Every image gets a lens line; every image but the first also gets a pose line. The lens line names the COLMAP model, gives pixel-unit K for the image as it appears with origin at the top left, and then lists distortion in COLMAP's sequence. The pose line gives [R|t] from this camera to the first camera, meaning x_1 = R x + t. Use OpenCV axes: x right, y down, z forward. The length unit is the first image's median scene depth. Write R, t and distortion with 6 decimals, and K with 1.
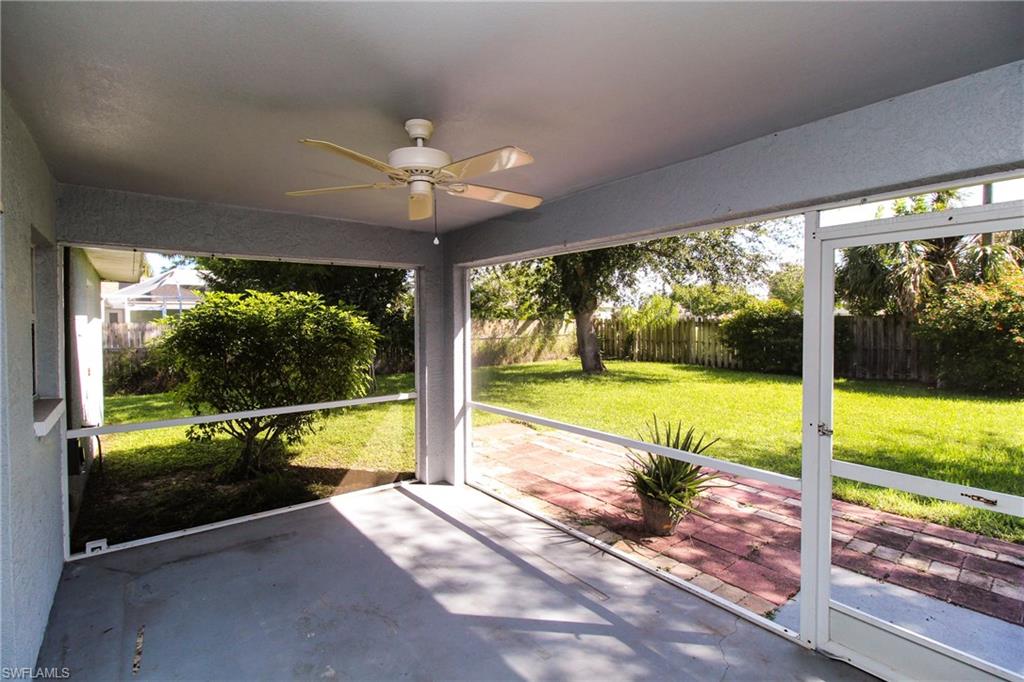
lens RADIAL K [[471.2, 0, 513.5], [0, 471.2, 337.4], [0, 0, 1]] dist [0.001491, -0.001931]
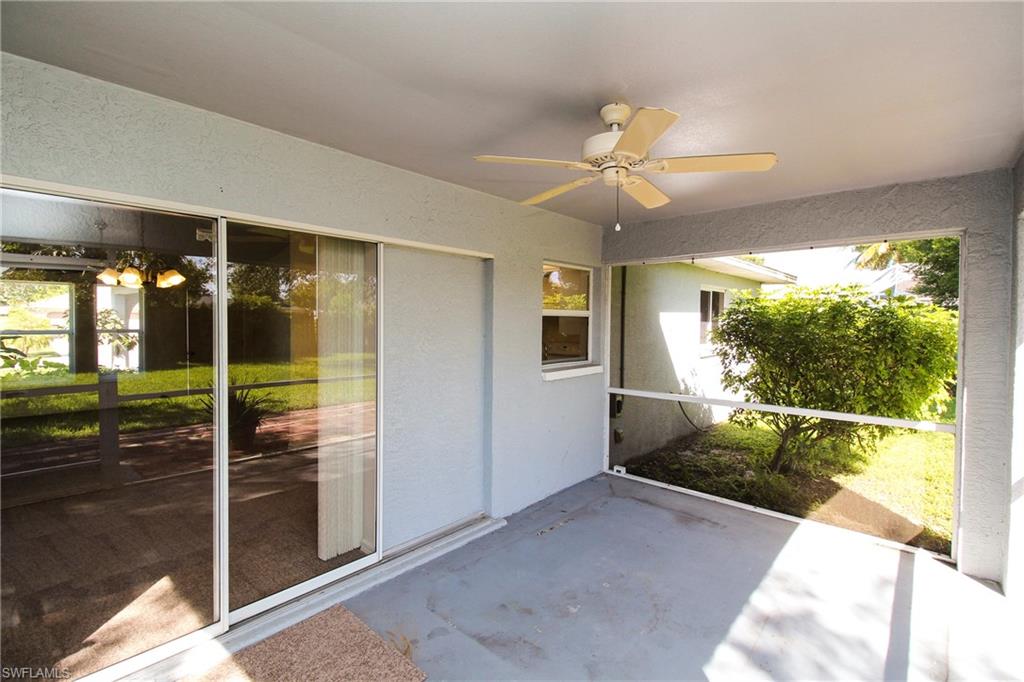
lens RADIAL K [[471.2, 0, 513.5], [0, 471.2, 333.2], [0, 0, 1]] dist [0.001491, -0.001931]
pose [[0.154747, 0.028023, -0.987557, 0.454250], [-0.037807, 0.999033, 0.022424, -0.000354], [0.987231, 0.033867, 0.155657, 0.399707]]
